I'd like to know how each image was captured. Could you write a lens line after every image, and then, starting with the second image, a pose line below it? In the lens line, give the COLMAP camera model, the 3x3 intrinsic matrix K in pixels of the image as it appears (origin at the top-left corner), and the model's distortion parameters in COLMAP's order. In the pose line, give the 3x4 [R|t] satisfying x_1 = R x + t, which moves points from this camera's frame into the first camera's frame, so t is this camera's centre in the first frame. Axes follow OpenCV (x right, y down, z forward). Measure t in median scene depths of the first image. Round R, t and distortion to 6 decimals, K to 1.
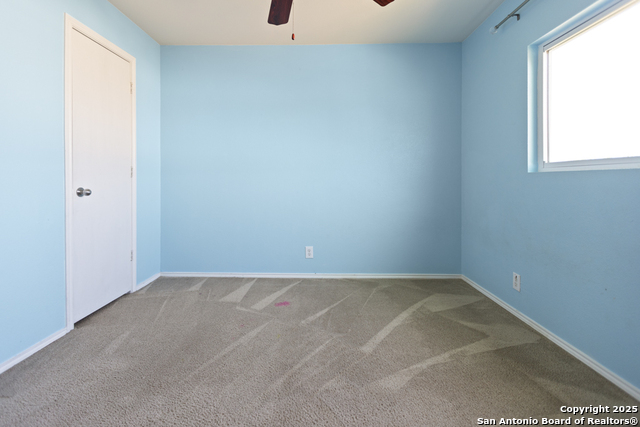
lens RADIAL K [[299.7, 0, 329.6], [0, 299.7, 183.8], [0, 0, 1]] dist [0.004329, 0.000362]
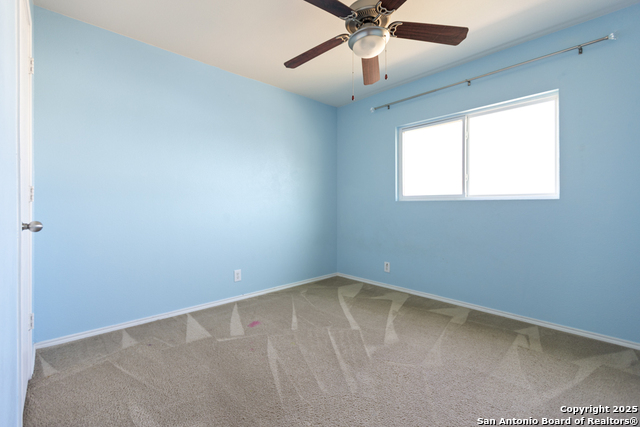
lens RADIAL K [[282.7, 0, 322.9], [0, 282.7, 210.1], [0, 0, 1]] dist [0.003519, -0.003909]
pose [[0.716552, -0.012848, 0.697415, -0.761538], [0.006051, 0.999907, 0.012203, -0.009437], [-0.697508, -0.004524, 0.716563, 0.143397]]
